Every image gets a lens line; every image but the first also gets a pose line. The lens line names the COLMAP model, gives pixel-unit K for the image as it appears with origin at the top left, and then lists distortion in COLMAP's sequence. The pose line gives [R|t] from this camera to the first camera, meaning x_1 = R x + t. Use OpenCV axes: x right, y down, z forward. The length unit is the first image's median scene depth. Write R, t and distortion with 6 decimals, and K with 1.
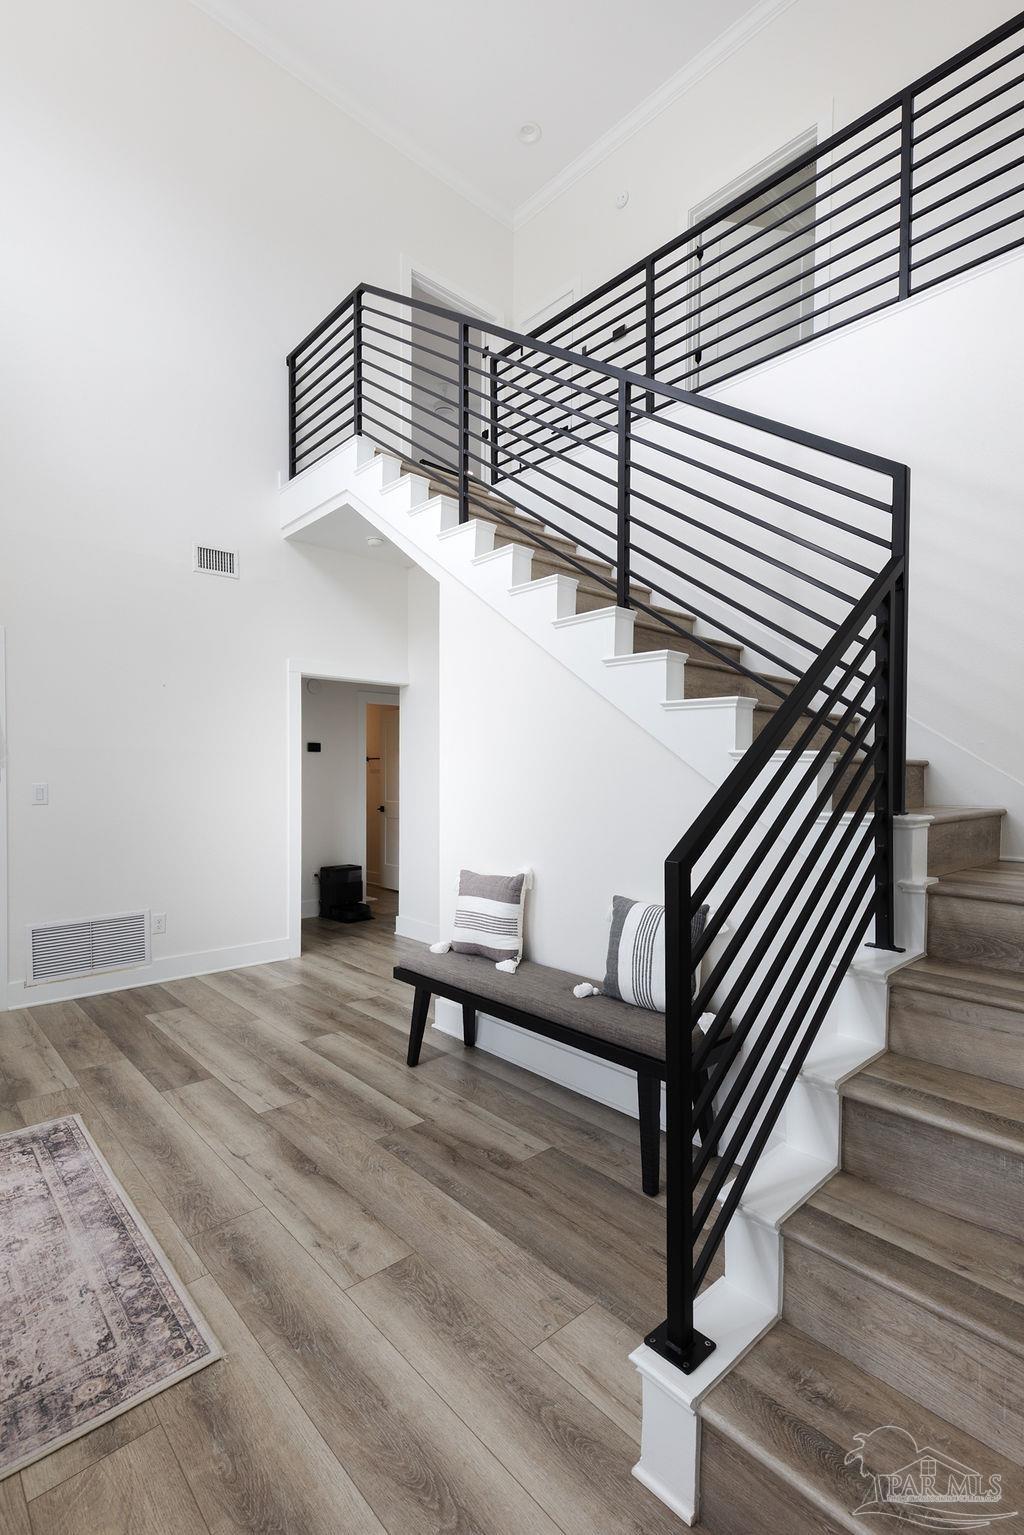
lens RADIAL K [[714.7, 0, 512.0], [0, 714.7, 767.5], [0, 0, 1]] dist [0.002314, 0.002026]
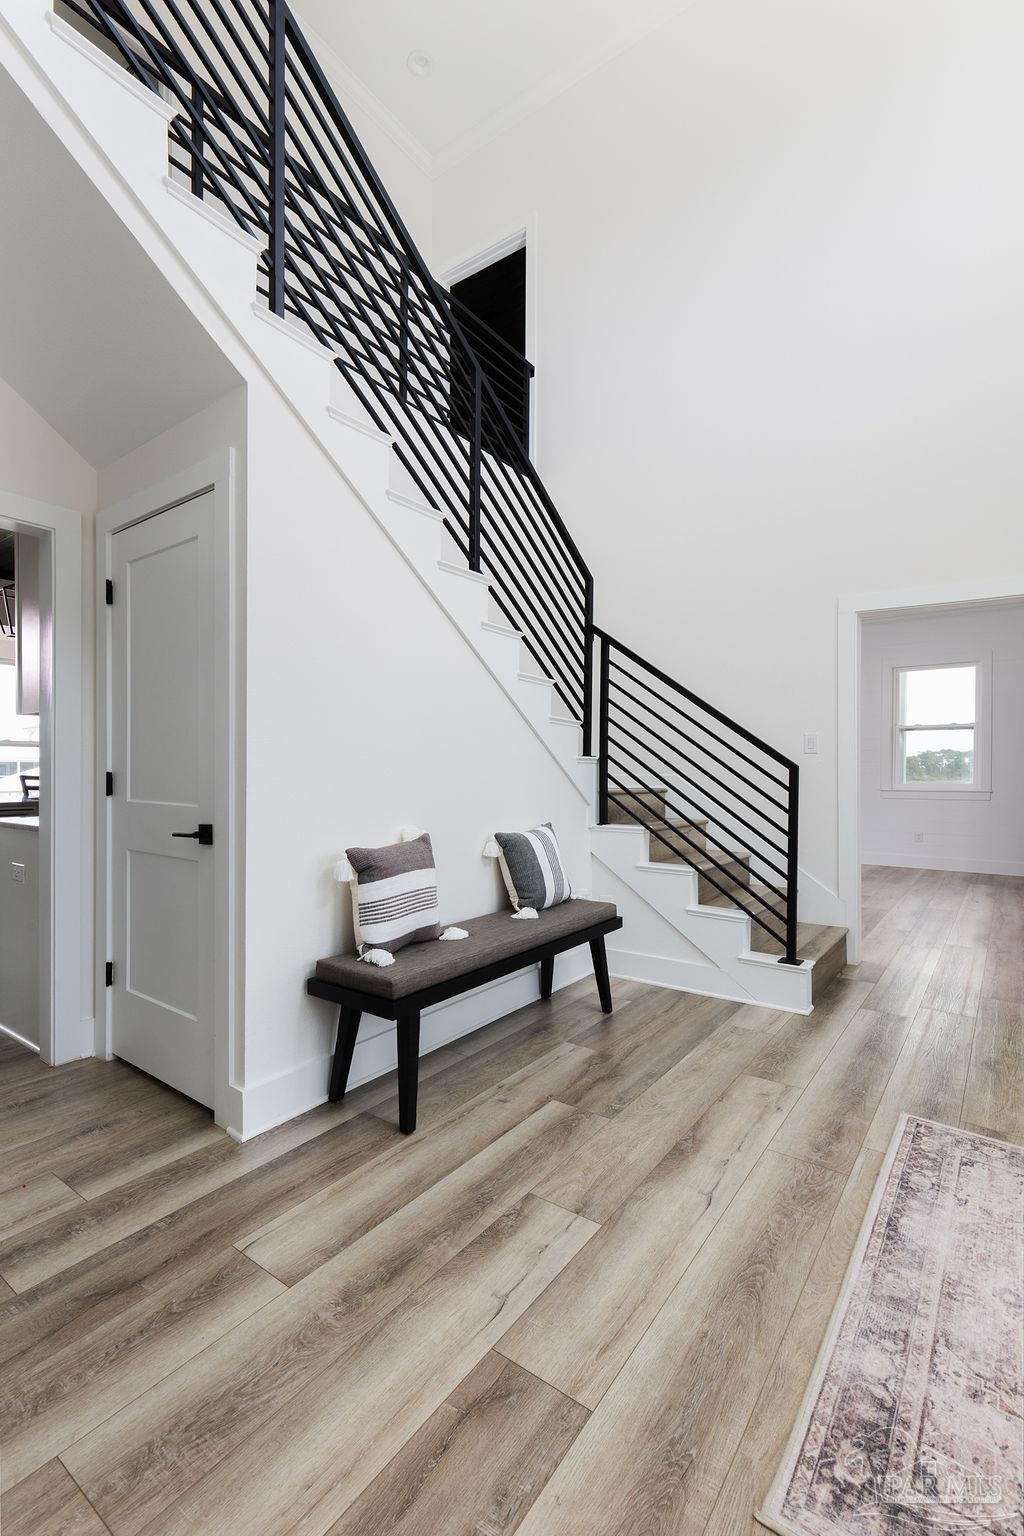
lens RADIAL K [[687.4, 0, 512.0], [0, 687.4, 768.0], [0, 0, 1]] dist [0.002004, 0.000932]
pose [[-0.200158, -0.002635, 0.979760, -1.129567], [-0.011315, 0.999936, 0.000378, 0.089611], [-0.979698, -0.011011, -0.200175, 1.447782]]
